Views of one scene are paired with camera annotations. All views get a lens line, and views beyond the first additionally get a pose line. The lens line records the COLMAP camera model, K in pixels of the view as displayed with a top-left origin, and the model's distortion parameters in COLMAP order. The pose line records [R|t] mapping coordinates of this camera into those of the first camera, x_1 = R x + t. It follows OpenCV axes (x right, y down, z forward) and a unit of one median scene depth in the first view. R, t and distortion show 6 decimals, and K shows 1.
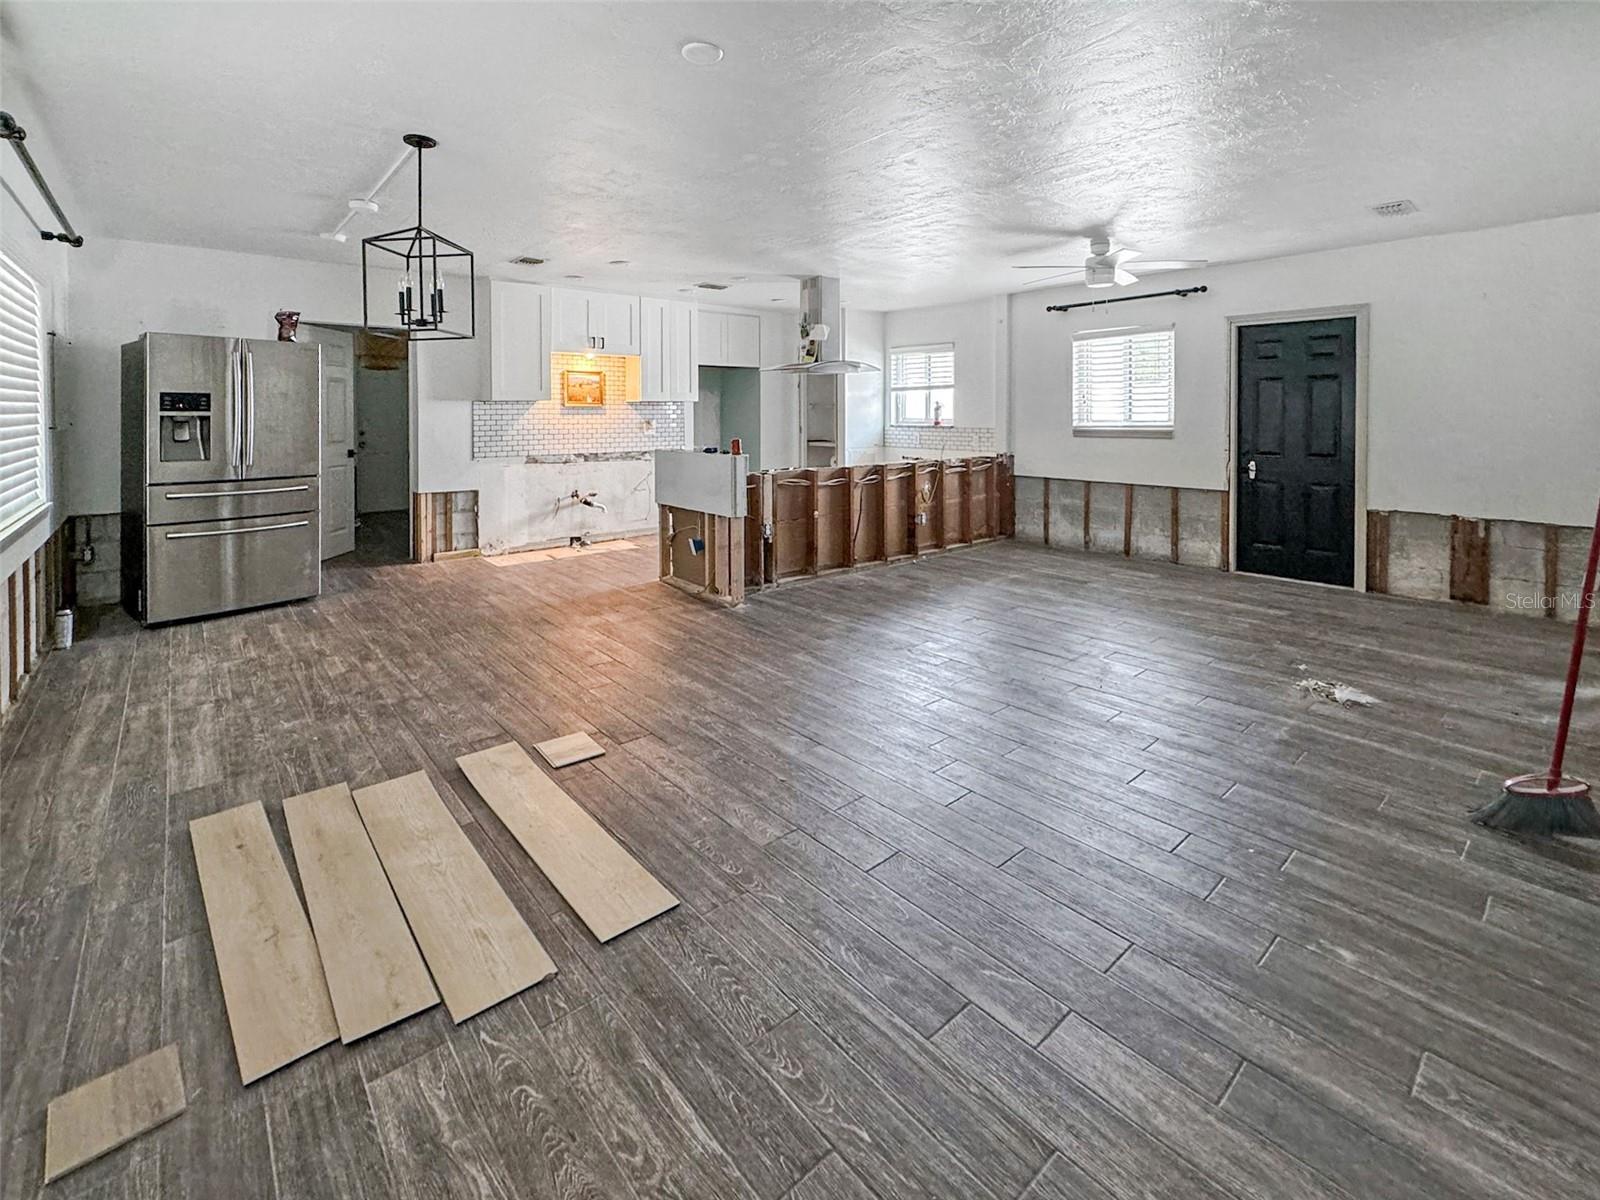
lens RADIAL K [[744.0, 0, 782.8], [0, 744.0, 408.6], [0, 0, 1]] dist [0.005096, 0.001108]
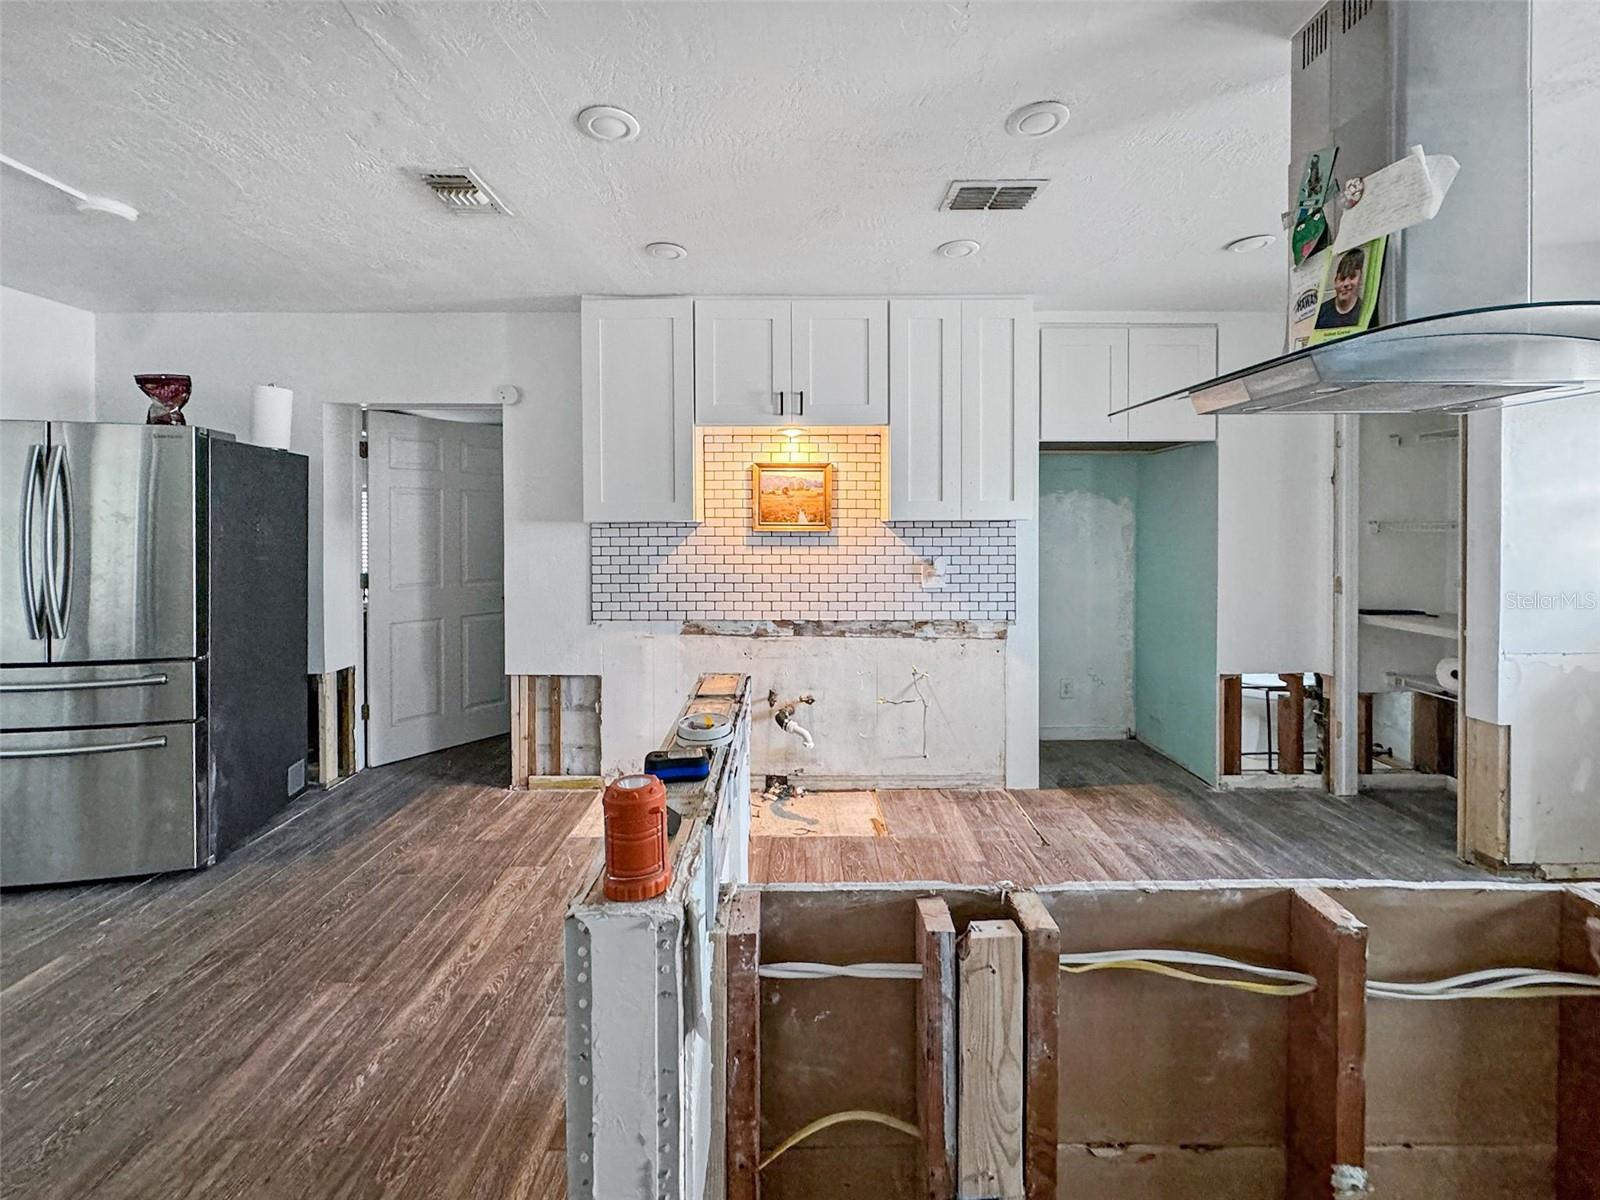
lens RADIAL K [[670.8, 0, 788.4], [0, 670.8, 538.6], [0, 0, 1]] dist [-0.005267, -0.000136]
pose [[0.766639, 0.012732, -0.641952, 0.039090], [0.002767, 0.999729, 0.023132, -0.009686], [0.642072, -0.019510, 0.766396, 0.718481]]
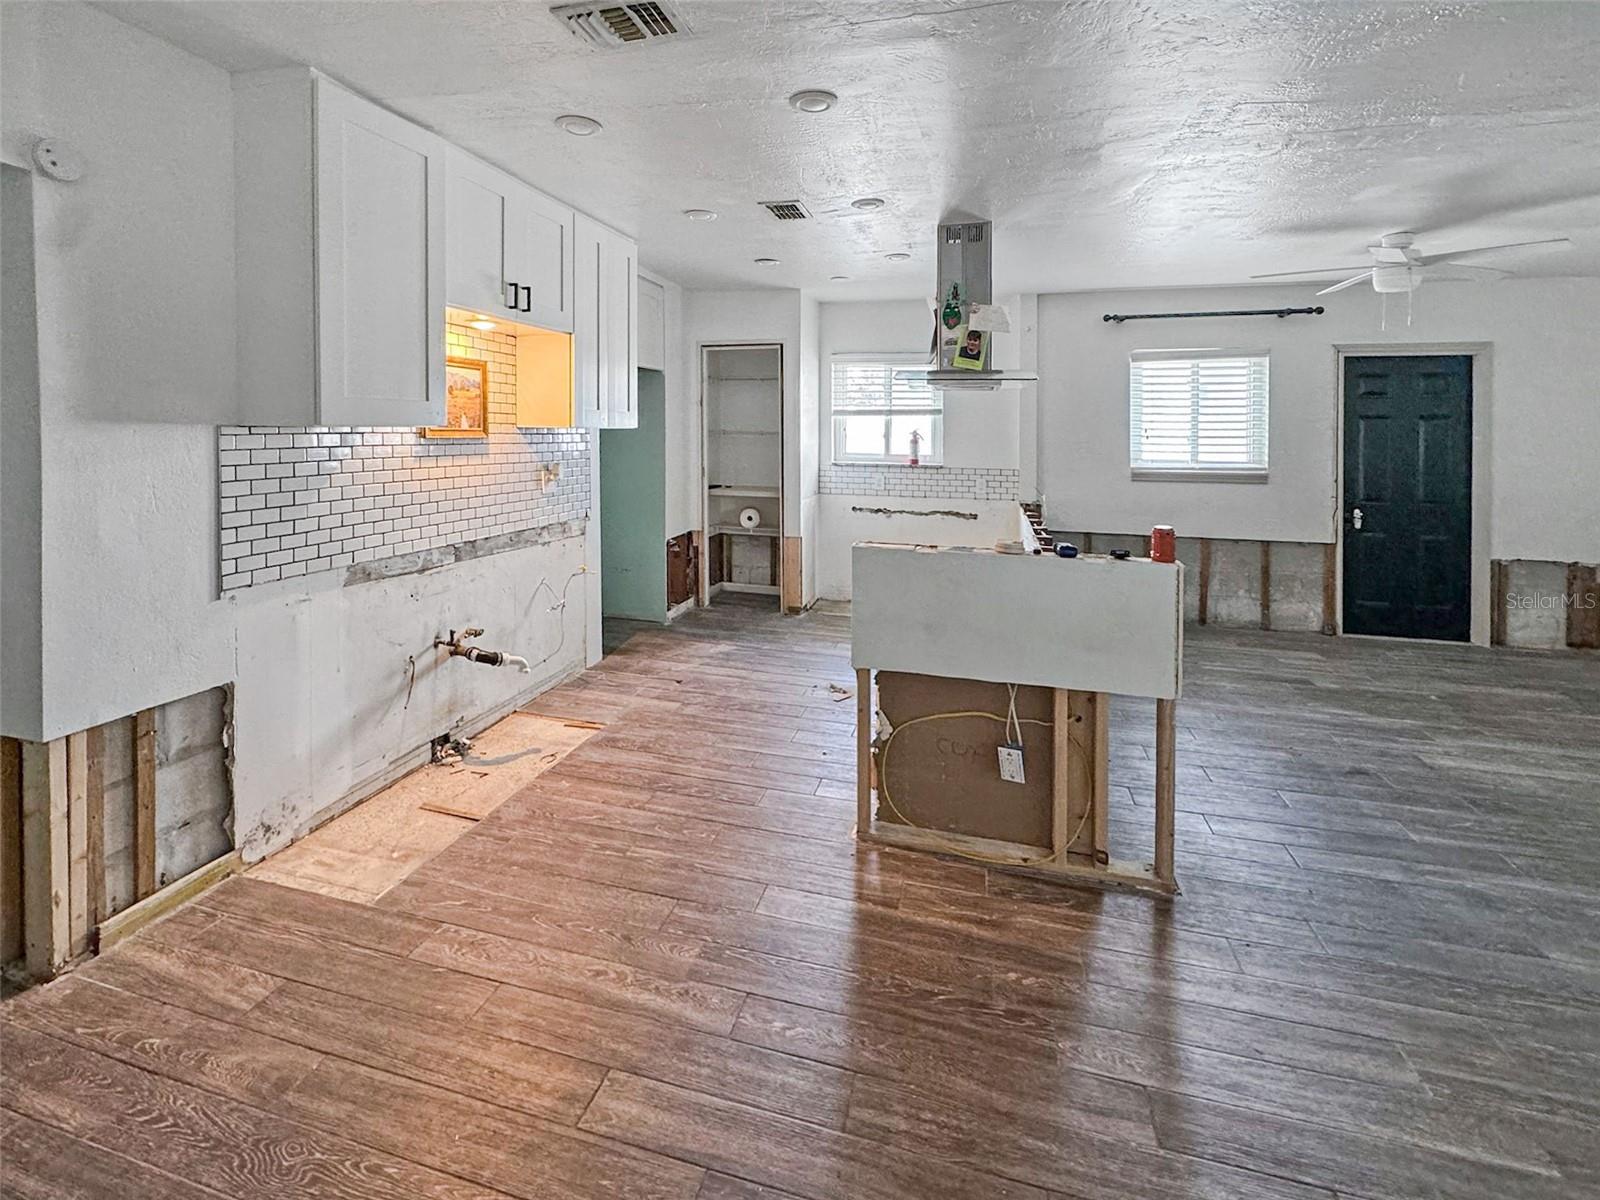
lens RADIAL K [[766.5, 0, 782.8], [0, 766.5, 439.0], [0, 0, 1]] dist [-0.000108, -0.000306]
pose [[0.819086, 0.005618, 0.573643, -0.417723], [-0.017529, 0.999730, 0.015238, -0.014172], [-0.573403, -0.022537, 0.818964, 0.583740]]
